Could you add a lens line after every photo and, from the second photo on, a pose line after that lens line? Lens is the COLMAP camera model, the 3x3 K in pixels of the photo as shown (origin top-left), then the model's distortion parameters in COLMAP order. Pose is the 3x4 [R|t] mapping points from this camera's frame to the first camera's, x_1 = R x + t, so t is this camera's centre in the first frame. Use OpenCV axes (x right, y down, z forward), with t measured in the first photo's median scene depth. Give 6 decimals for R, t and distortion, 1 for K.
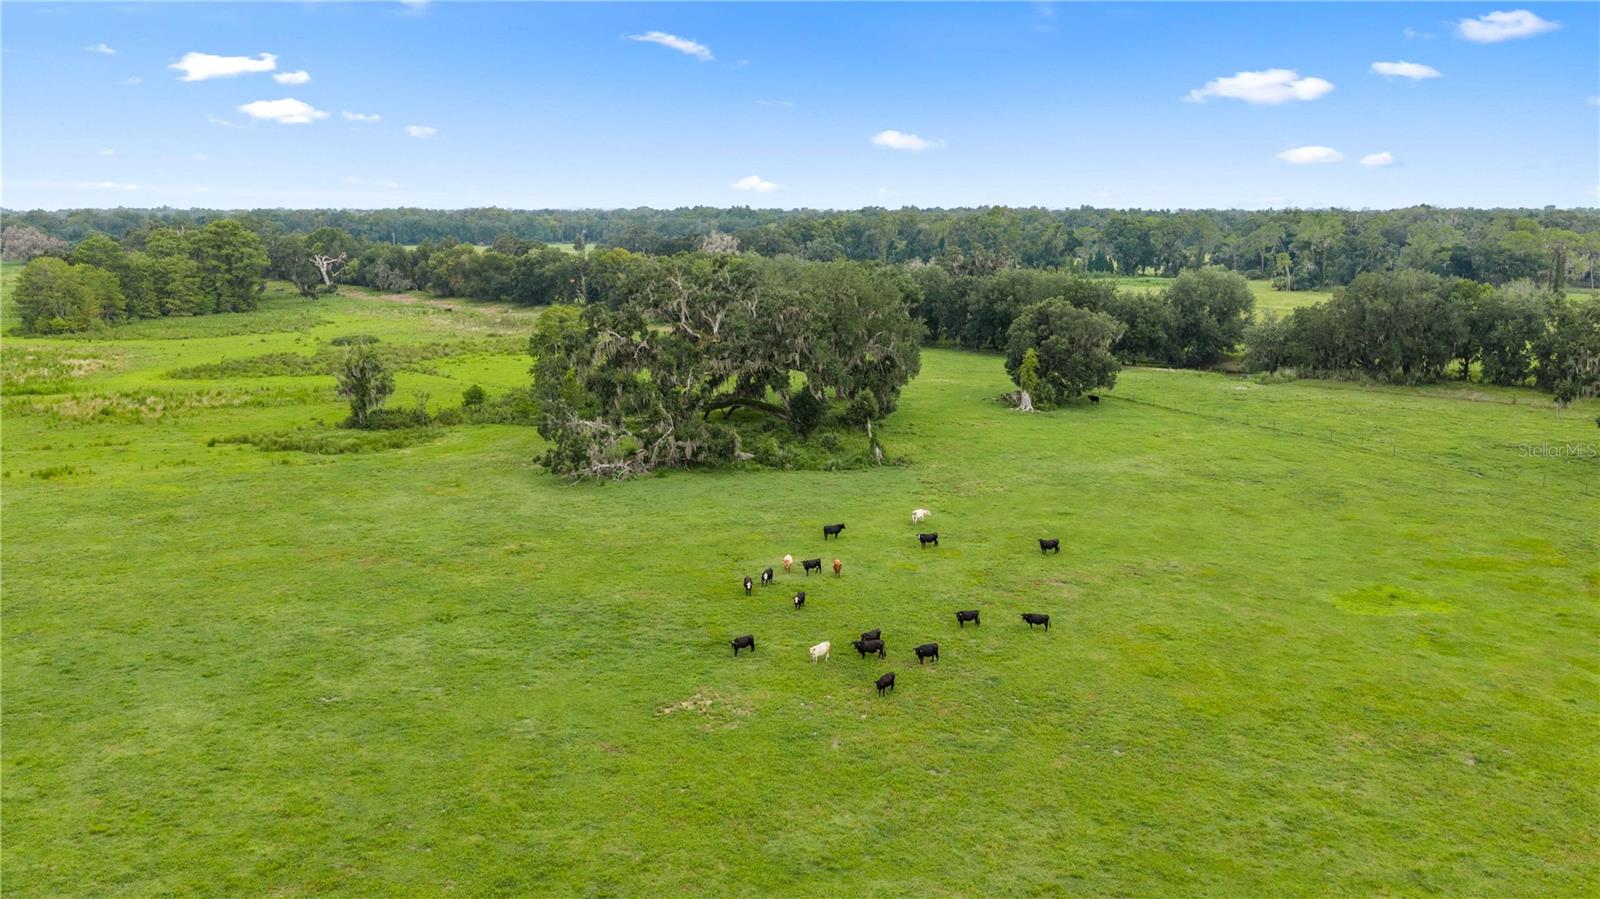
lens RADIAL K [[1329.6, 0, 813.9], [0, 1329.6, 451.7], [0, 0, 1]] dist [0.038079, -0.090606]
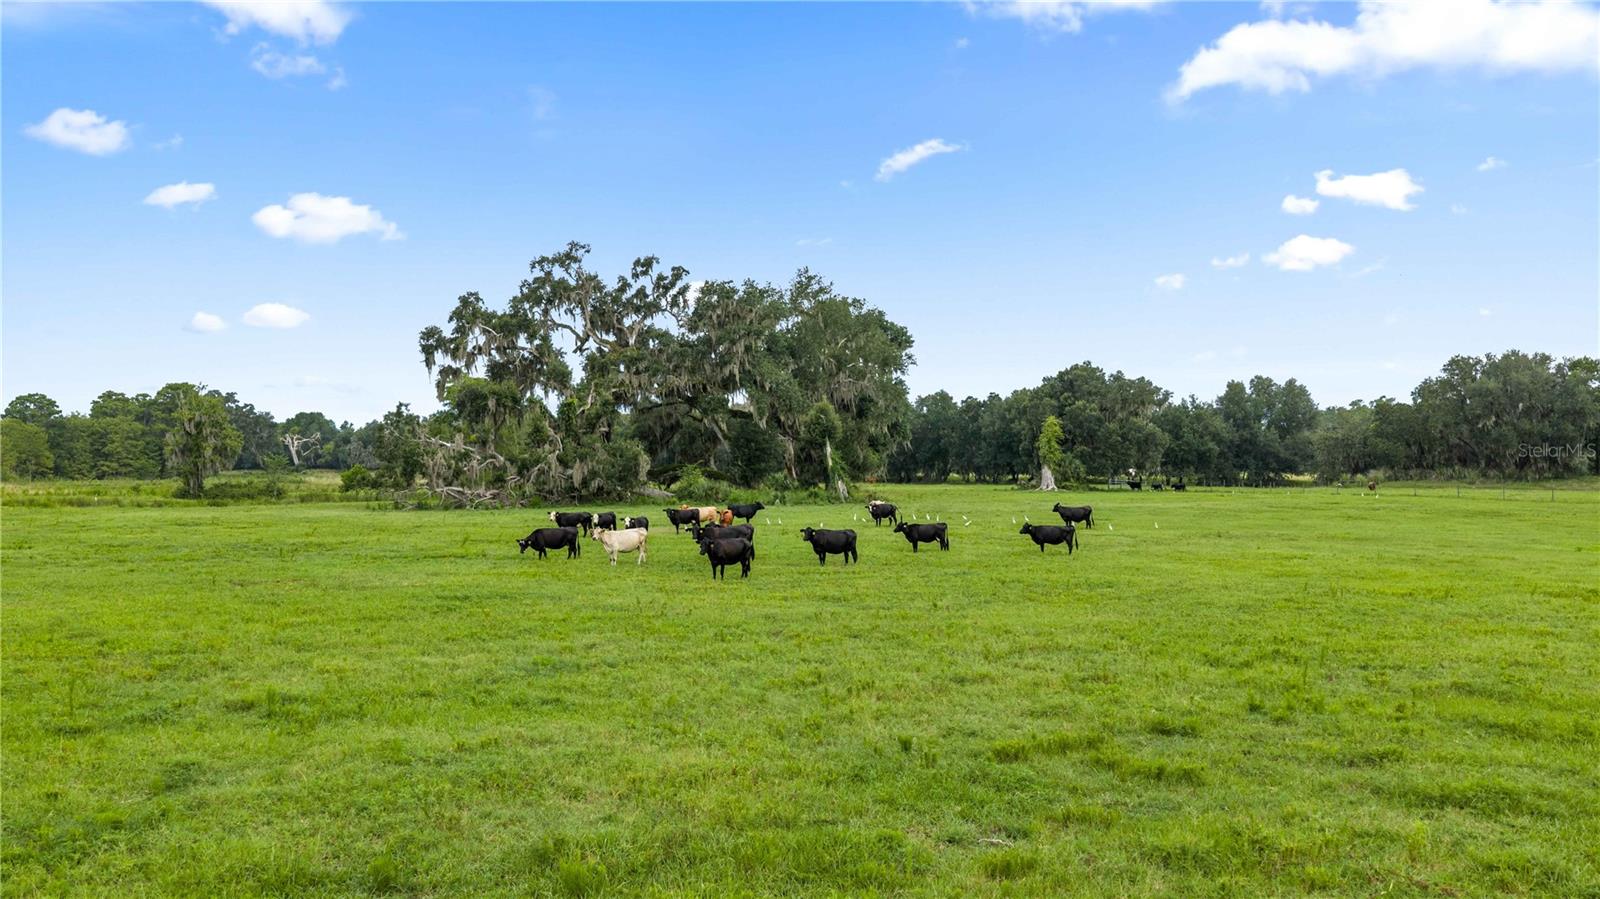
lens RADIAL K [[1329.6, 0, 813.9], [0, 1329.6, 451.7], [0, 0, 1]] dist [0.038079, -0.090606]
pose [[0.999694, -0.000801, -0.024711, 0.040070], [-0.003958, 0.981403, -0.191916, 0.094757], [0.024405, 0.191955, 0.981100, 0.218453]]
